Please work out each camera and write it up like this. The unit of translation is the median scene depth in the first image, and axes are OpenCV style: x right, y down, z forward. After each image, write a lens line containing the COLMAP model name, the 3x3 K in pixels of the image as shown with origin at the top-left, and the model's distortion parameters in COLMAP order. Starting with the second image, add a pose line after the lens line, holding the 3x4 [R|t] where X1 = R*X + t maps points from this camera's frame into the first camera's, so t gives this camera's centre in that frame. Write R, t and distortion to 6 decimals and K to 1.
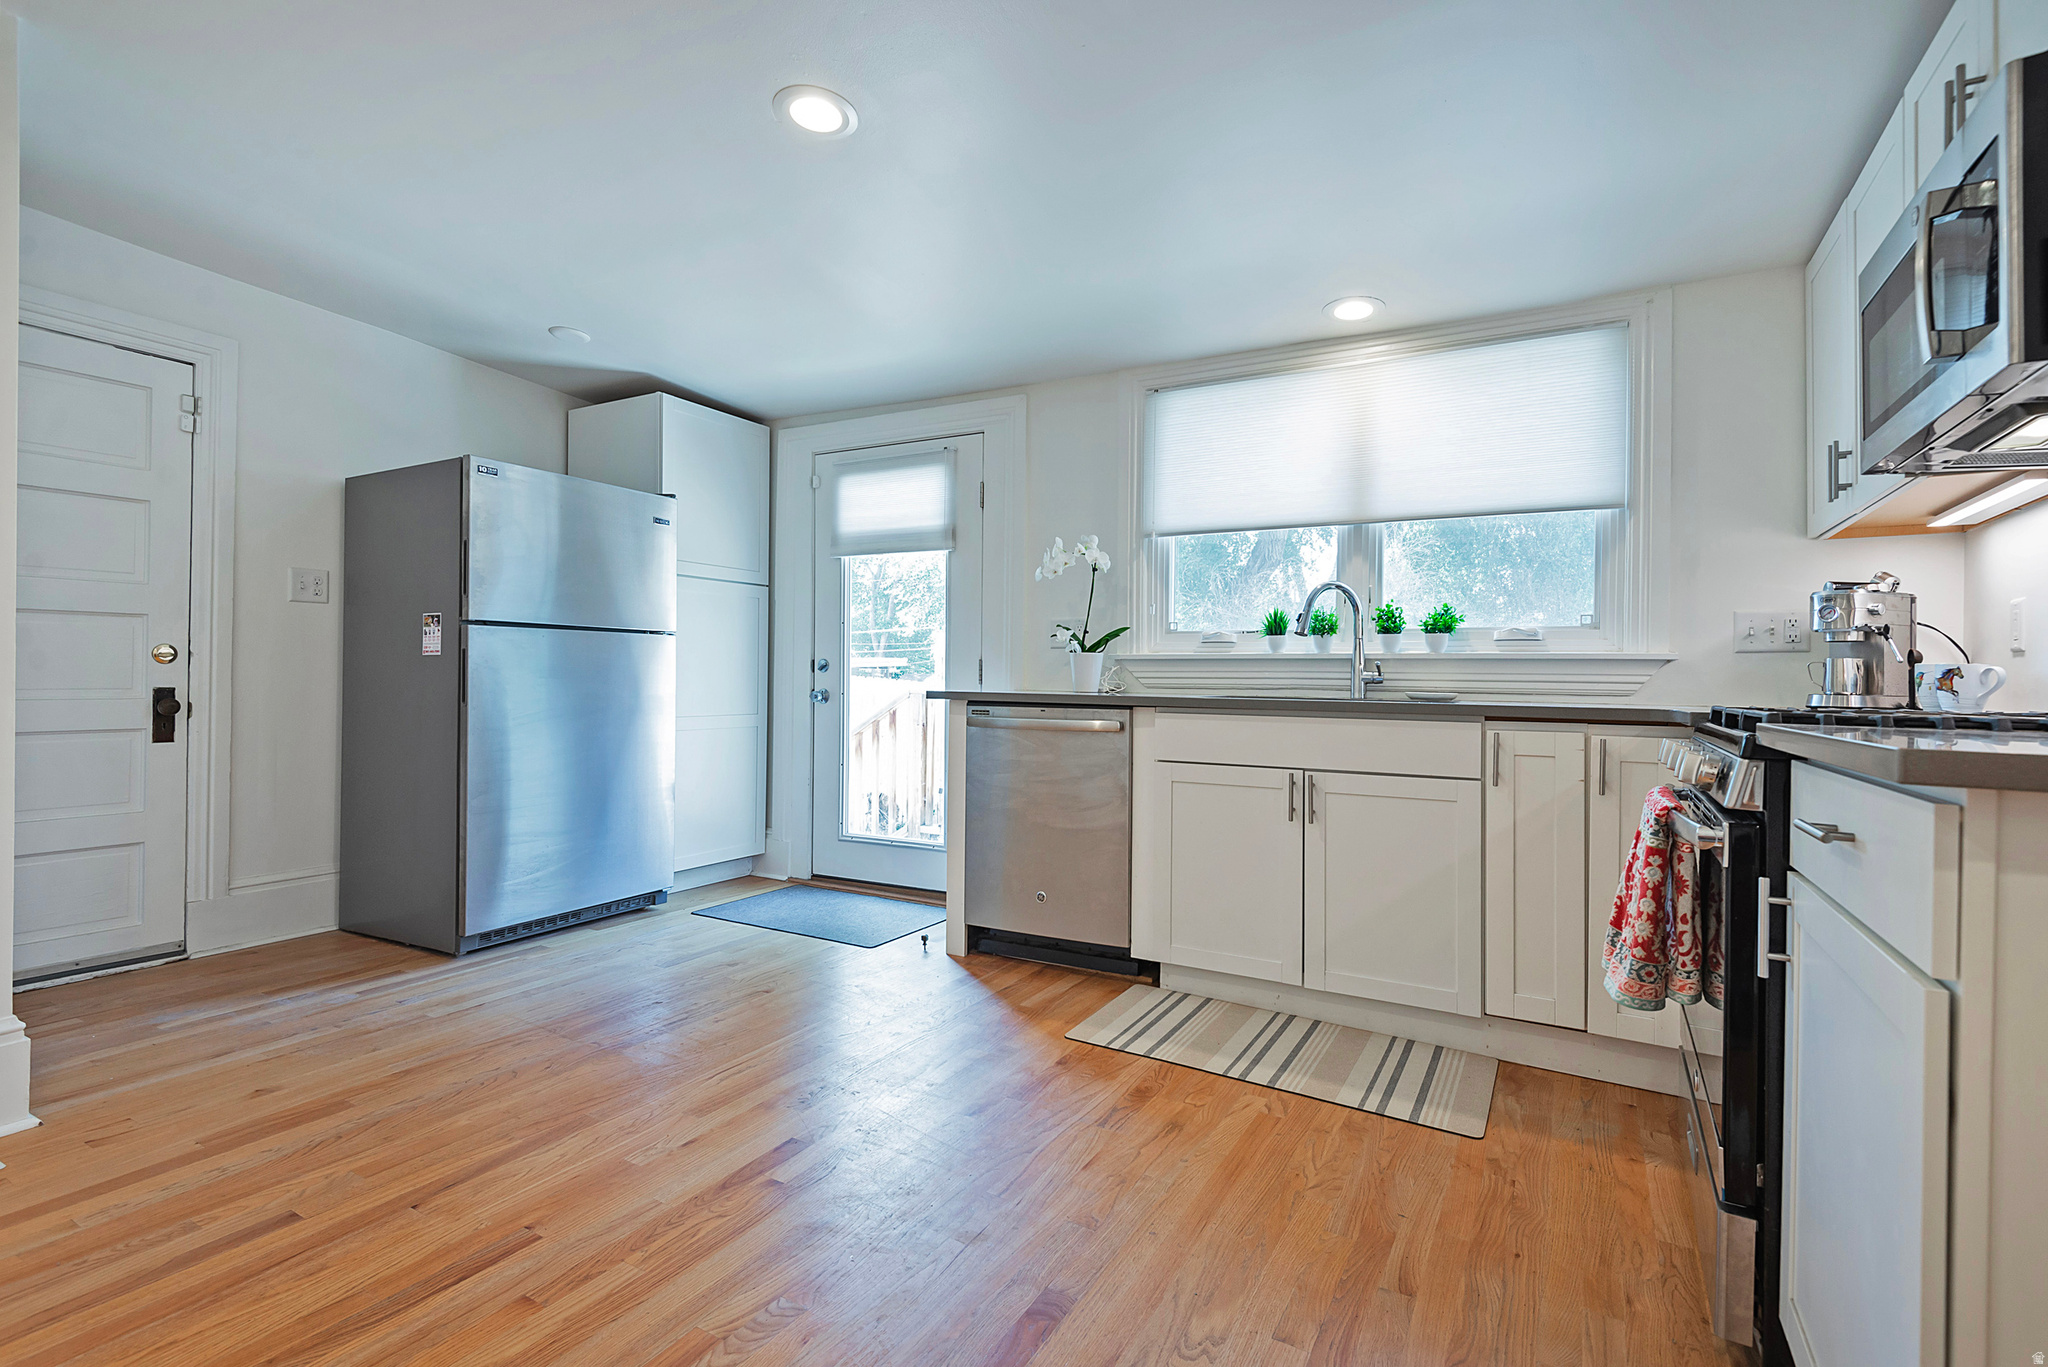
lens RADIAL K [[914.1, 0, 1032.3], [0, 914.1, 678.1], [0, 0, 1]] dist [0.039875, -0.020752]
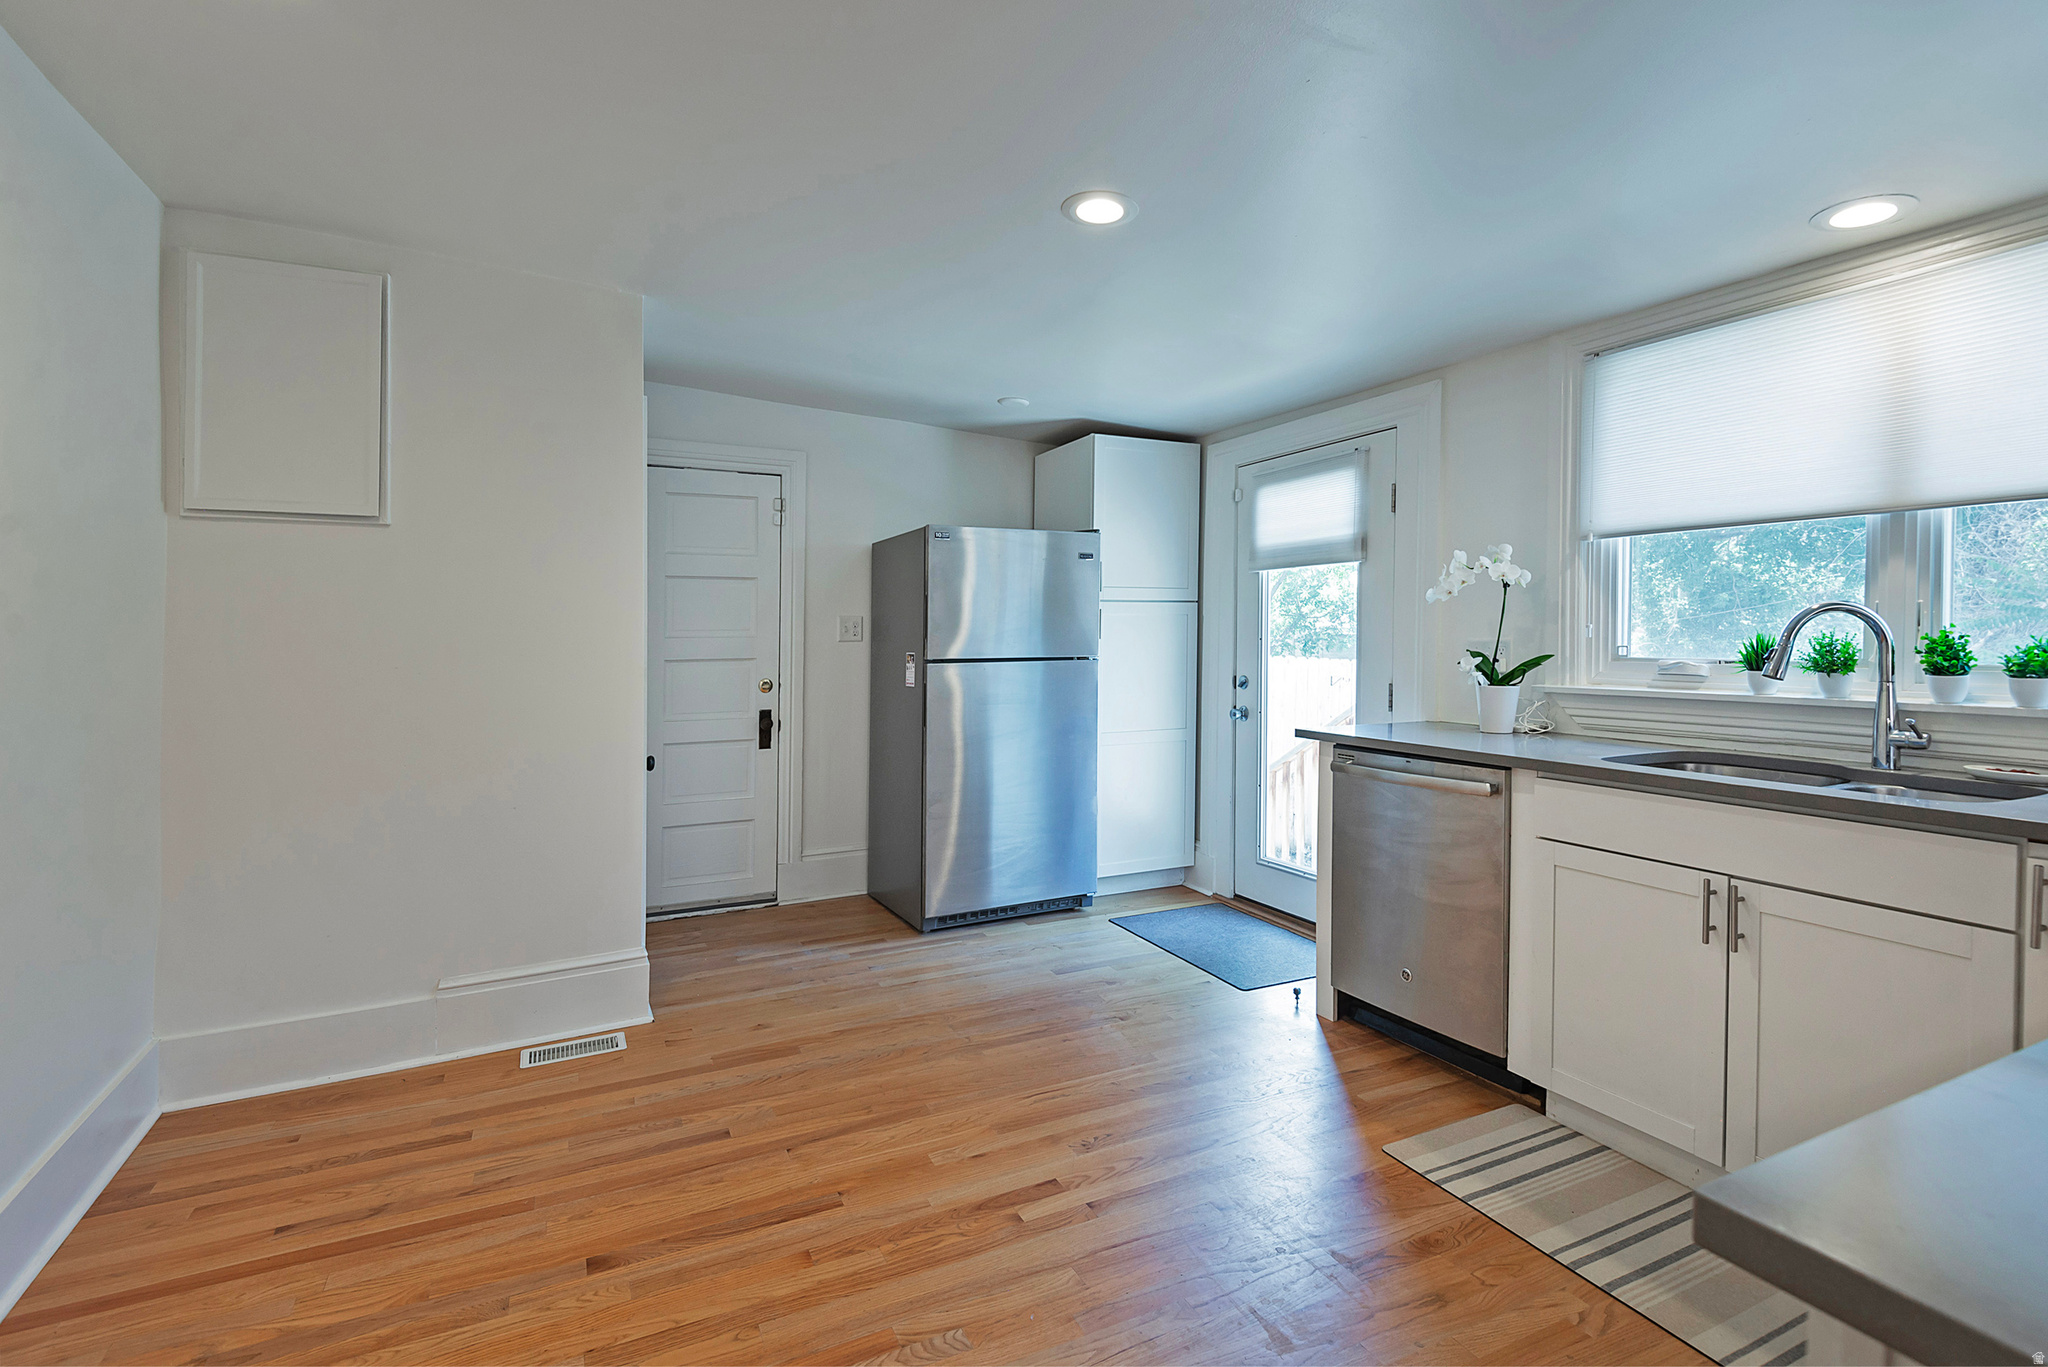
lens RADIAL K [[943.7, 0, 1018.2], [0, 943.7, 647.7], [0, 0, 1]] dist [0.043004, -0.027794]
pose [[0.825670, -0.019325, -0.563822, 0.220072], [0.021195, 0.999770, -0.003229, -0.079391], [0.563755, -0.009284, 0.825890, 0.032028]]
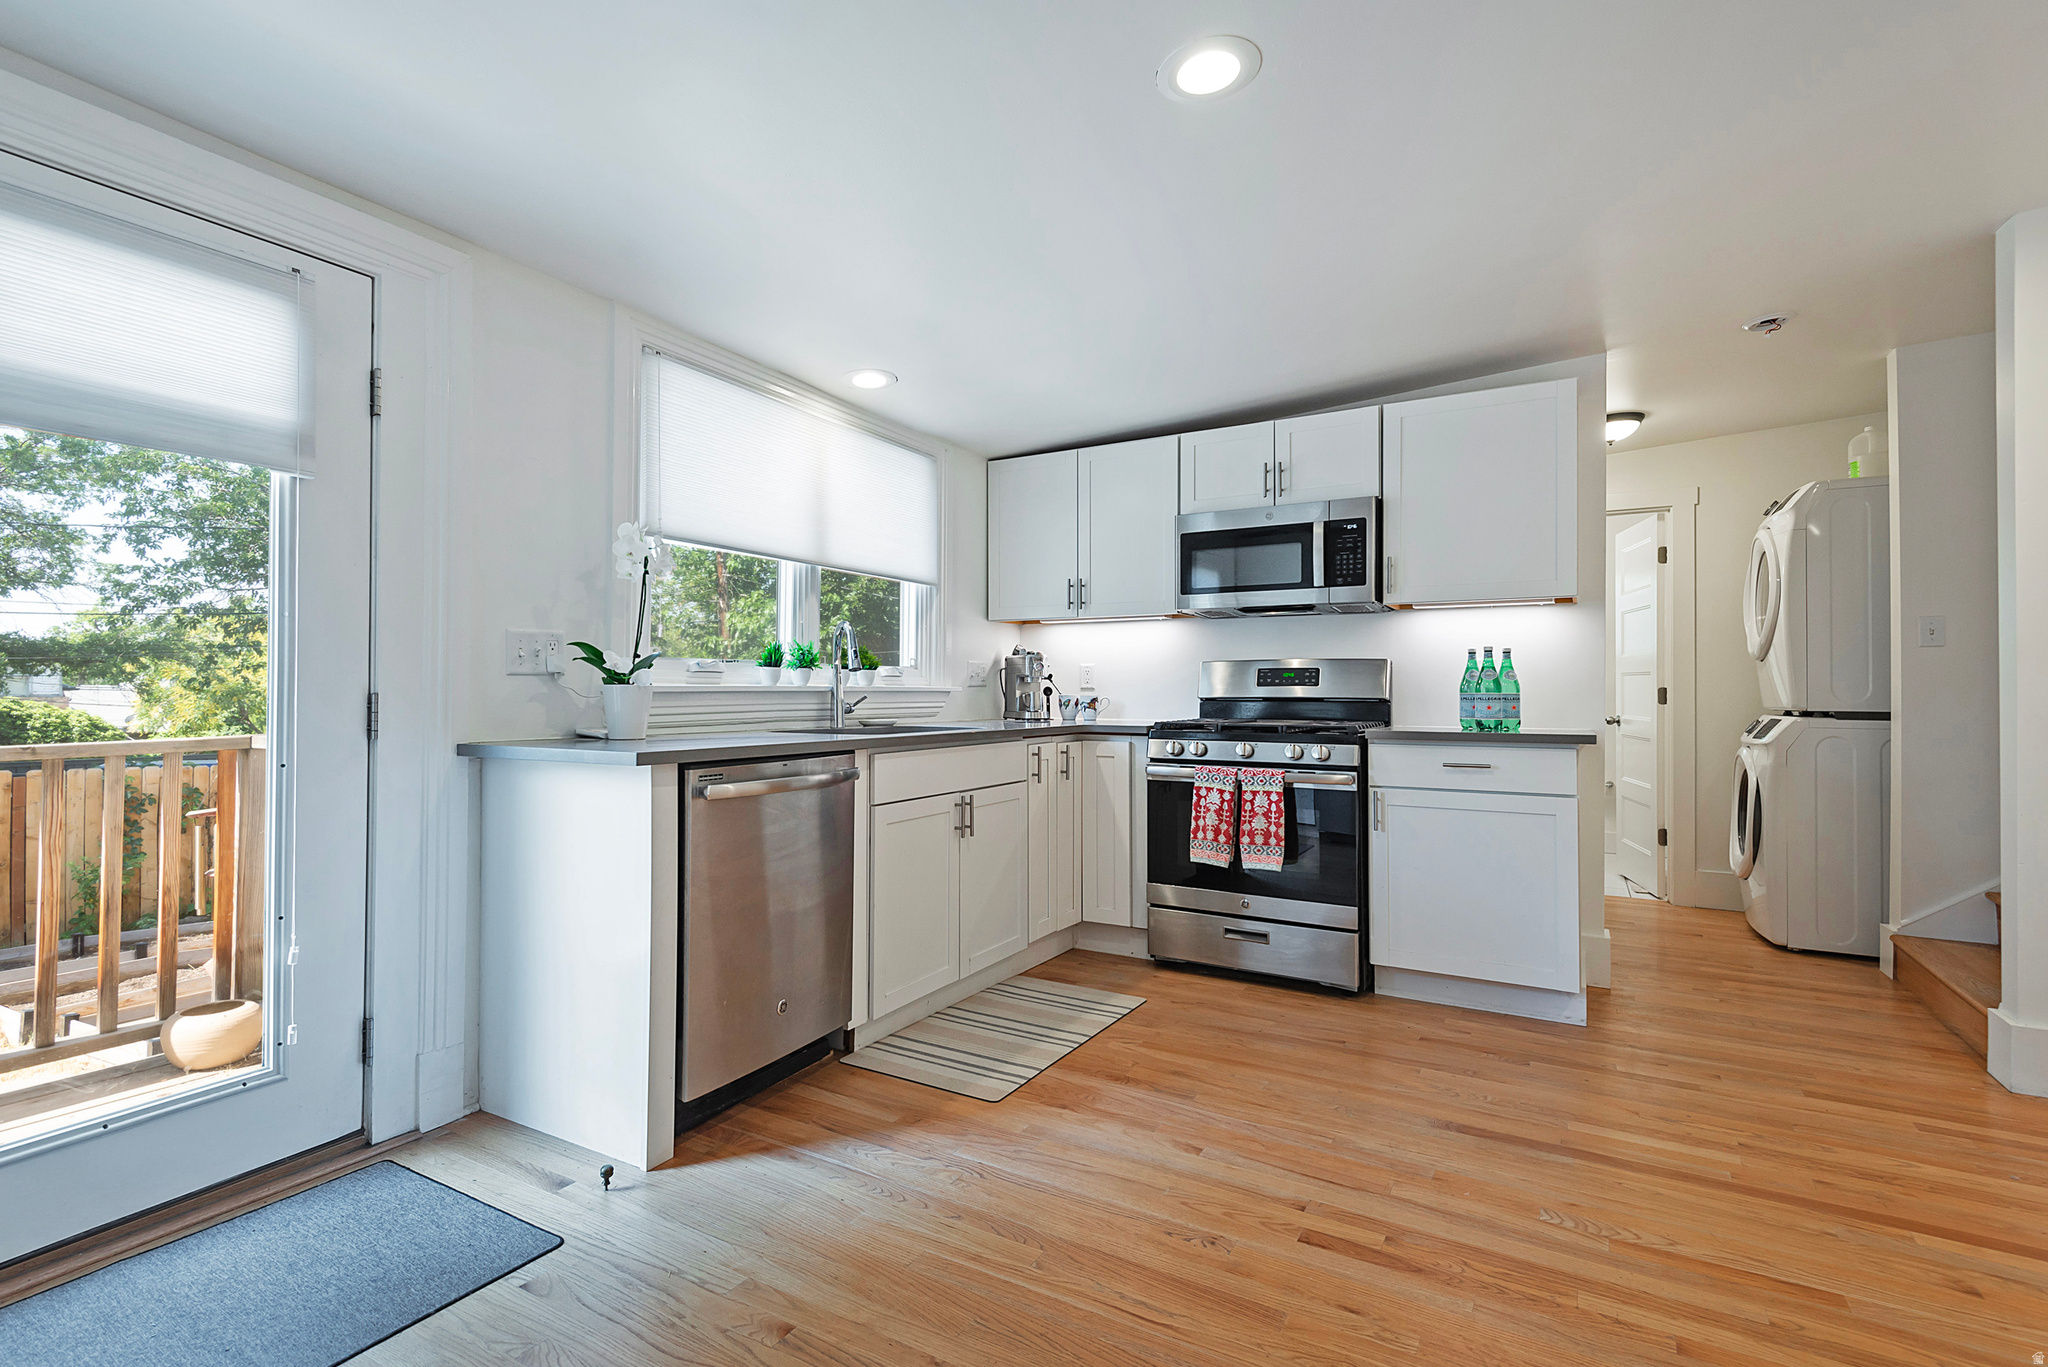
lens RADIAL K [[976.9, 0, 876.3], [0, 976.9, 683.1], [0, 0, 1]] dist [0.000814, -0.008277]
pose [[0.096660, -0.005899, 0.995300, -0.784271], [-0.000224, 0.999982, 0.005949, -0.037079], [-0.995317, -0.000798, 0.096657, 0.827225]]
